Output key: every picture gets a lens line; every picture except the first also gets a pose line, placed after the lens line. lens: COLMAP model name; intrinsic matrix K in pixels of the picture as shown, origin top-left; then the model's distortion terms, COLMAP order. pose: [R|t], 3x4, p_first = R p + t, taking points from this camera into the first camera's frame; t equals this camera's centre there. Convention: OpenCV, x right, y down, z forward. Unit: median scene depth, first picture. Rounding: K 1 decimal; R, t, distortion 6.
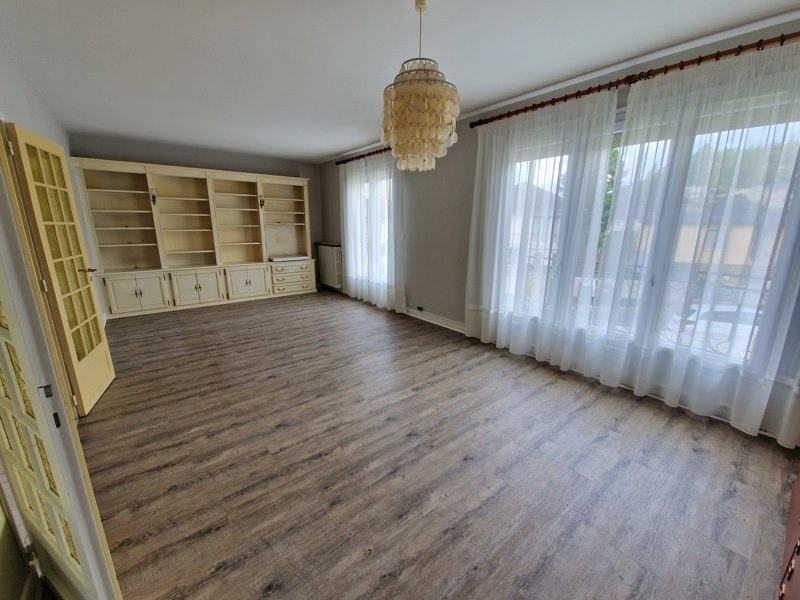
lens RADIAL K [[322.5, 0, 402.6], [0, 322.5, 302.2], [0, 0, 1]] dist [0.000522, -0.000020]
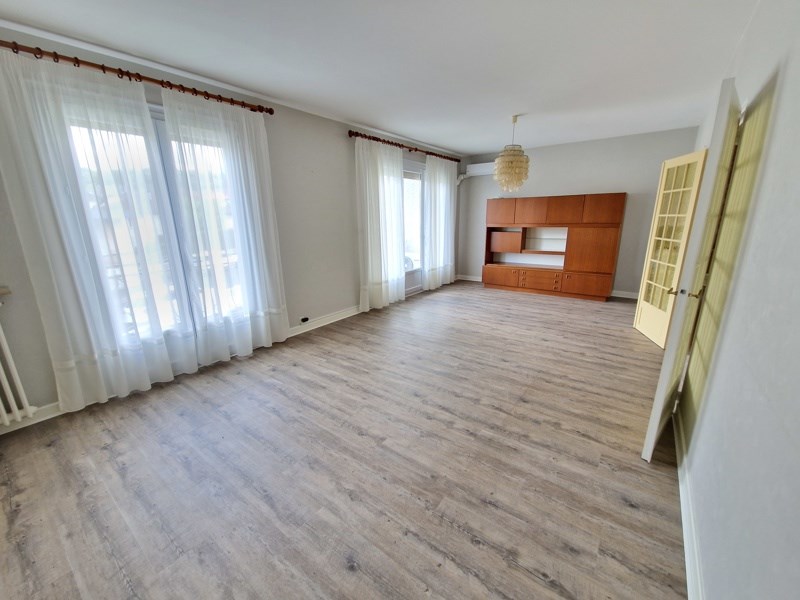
lens RADIAL K [[322.5, 0, 402.6], [0, 322.5, 302.2], [0, 0, 1]] dist [0.000522, -0.000020]
pose [[-0.242310, -0.252123, 0.936867, -1.300333], [0.245114, 0.918410, 0.310552, -0.366231], [-0.938725, 0.304889, -0.160741, 1.455771]]
